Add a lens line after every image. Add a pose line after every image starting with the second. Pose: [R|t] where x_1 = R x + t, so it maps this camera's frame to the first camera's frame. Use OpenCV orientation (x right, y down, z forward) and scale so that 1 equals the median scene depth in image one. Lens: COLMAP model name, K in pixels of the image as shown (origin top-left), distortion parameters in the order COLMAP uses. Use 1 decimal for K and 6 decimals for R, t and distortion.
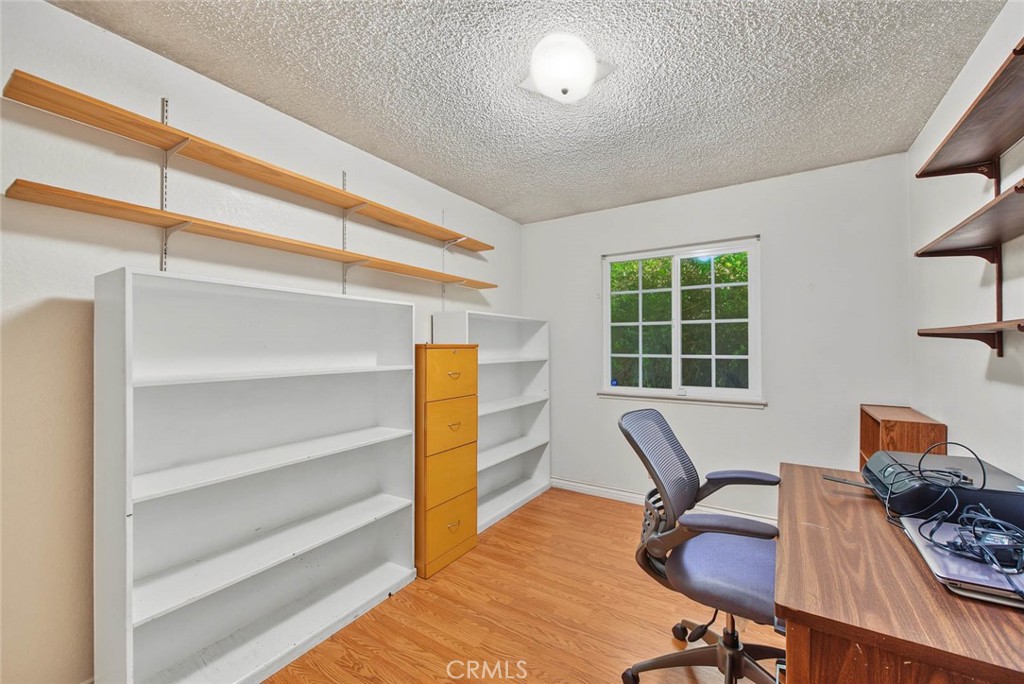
lens RADIAL K [[417.6, 0, 512.1], [0, 417.6, 346.0], [0, 0, 1]] dist [0.001024, -0.003209]
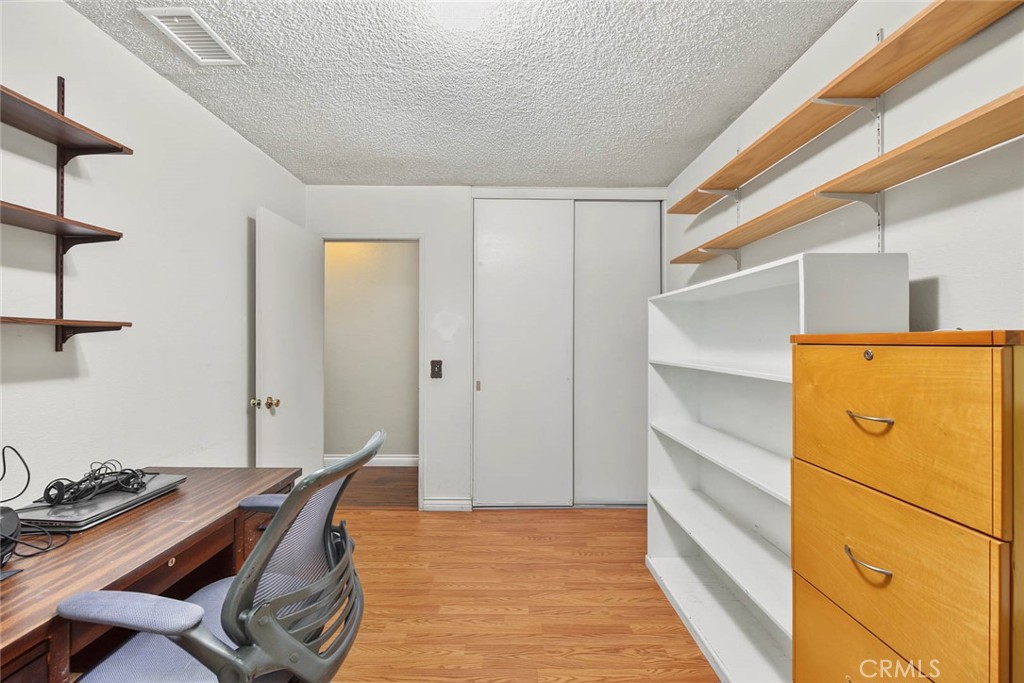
lens RADIAL K [[417.6, 0, 512.1], [0, 417.6, 345.5], [0, 0, 1]] dist [0.001024, -0.003209]
pose [[-0.842038, 0.006014, -0.539384, 0.331506], [0.003656, 0.999979, 0.005443, 0.003098], [0.539405, 0.002612, -0.842042, 1.245544]]
